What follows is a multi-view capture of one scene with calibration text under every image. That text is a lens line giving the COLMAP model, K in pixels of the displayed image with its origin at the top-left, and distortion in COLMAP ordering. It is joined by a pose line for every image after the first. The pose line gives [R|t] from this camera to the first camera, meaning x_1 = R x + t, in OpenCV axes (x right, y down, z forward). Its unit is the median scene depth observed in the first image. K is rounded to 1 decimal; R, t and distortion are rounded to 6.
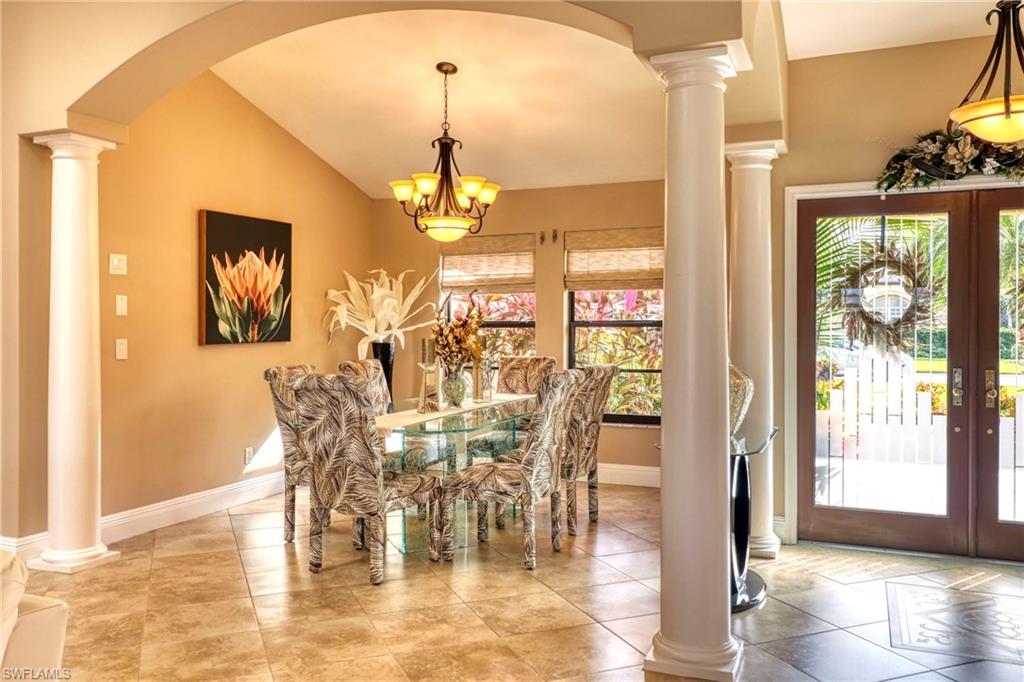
lens RADIAL K [[833.7, 0, 508.4], [0, 833.7, 336.0], [0, 0, 1]] dist [0.015288, -0.002533]
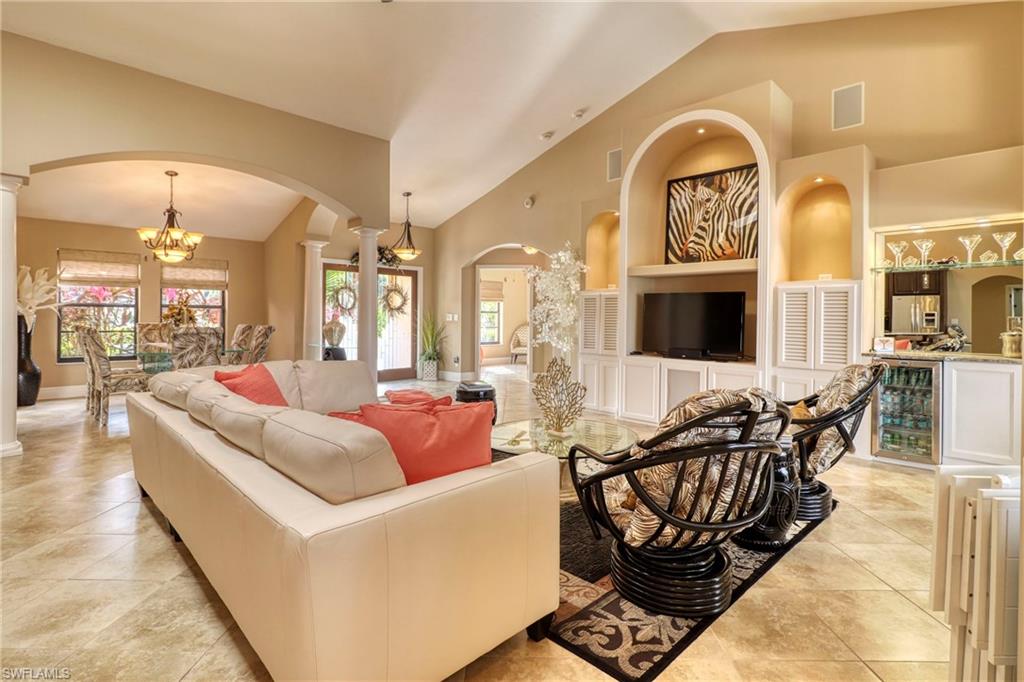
lens RADIAL K [[499.2, 0, 504.3], [0, 499.2, 319.9], [0, 0, 1]] dist [-0.010287, 0.001563]
pose [[0.390304, -0.002141, 0.920684, -1.302283], [0.002223, 0.999997, 0.001383, 0.034094], [-0.920683, 0.001507, 0.390308, -0.266795]]
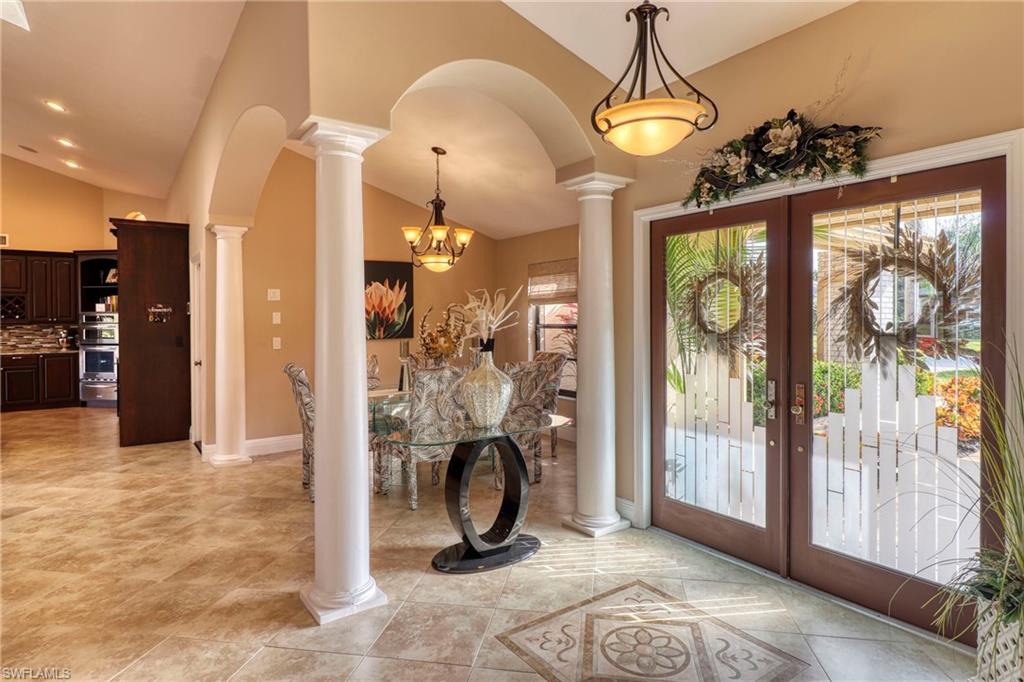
lens RADIAL K [[564.9, 0, 497.7], [0, 564.9, 326.5], [0, 0, 1]] dist [0.016074, -0.000337]
pose [[0.846207, 0.002541, -0.532848, 0.563343], [-0.001170, 0.999995, 0.002909, -0.023755], [0.532853, -0.001838, 0.846206, 0.244722]]
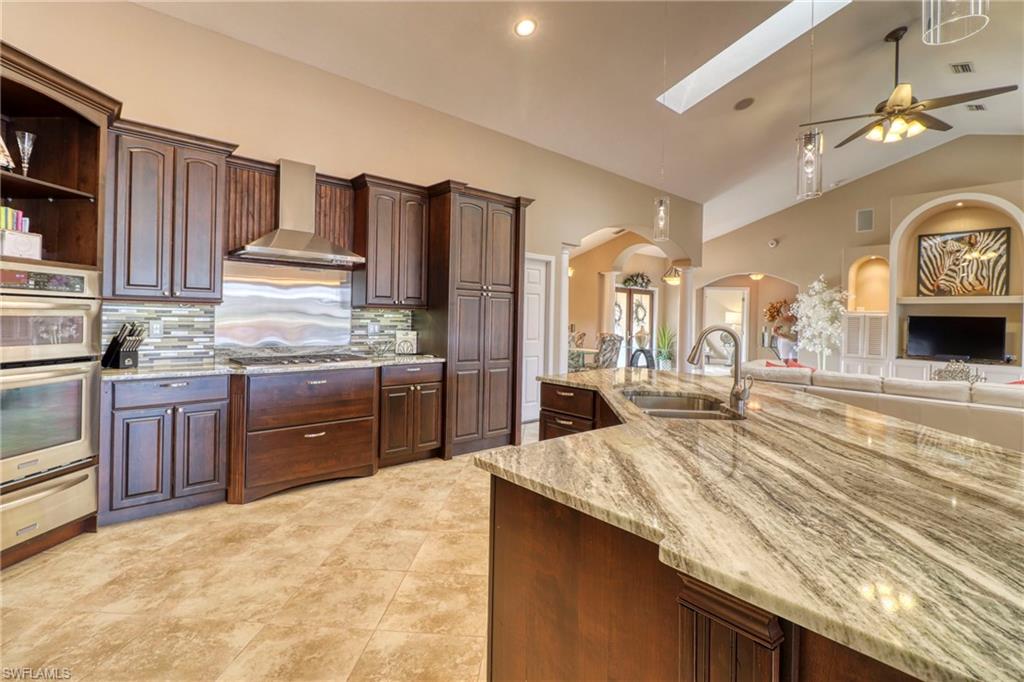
lens RADIAL K [[488.0, 0, 521.3], [0, 488.0, 316.5], [0, 0, 1]] dist [0.019173, -0.002597]
pose [[0.410671, 0.013293, 0.911687, -2.226439], [-0.009142, 0.999903, -0.010462, 0.003426], [-0.911738, -0.004039, 0.410753, 0.463799]]
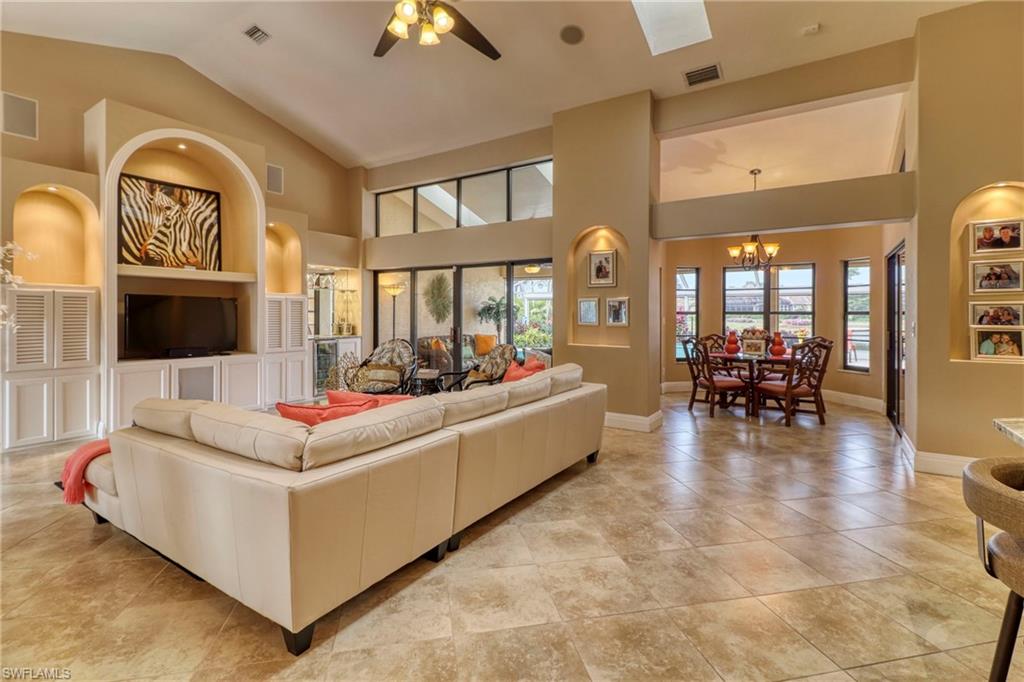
lens RADIAL K [[488.0, 0, 517.0], [0, 488.0, 311.8], [0, 0, 1]] dist [0.019173, -0.002597]
pose [[-0.986799, -0.003865, 0.161903, -1.078525], [-0.002306, 0.999949, 0.009813, -0.002679], [-0.161933, 0.009310, -0.986758, 0.925859]]
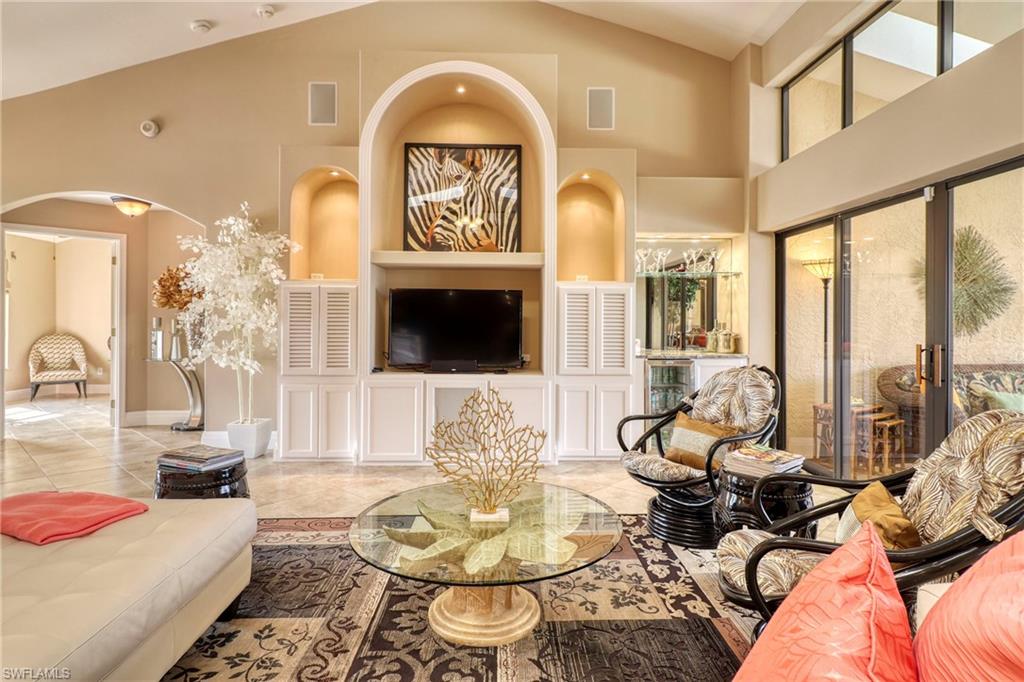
lens RADIAL K [[560.8, 0, 514.9], [0, 560.8, 322.3], [0, 0, 1]] dist [0.004138, -0.002075]
pose [[-0.426552, -0.001276, 0.904462, -1.039491], [0.006527, 0.999969, 0.004489, 0.030091], [-0.904440, 0.007819, -0.426530, 0.148791]]
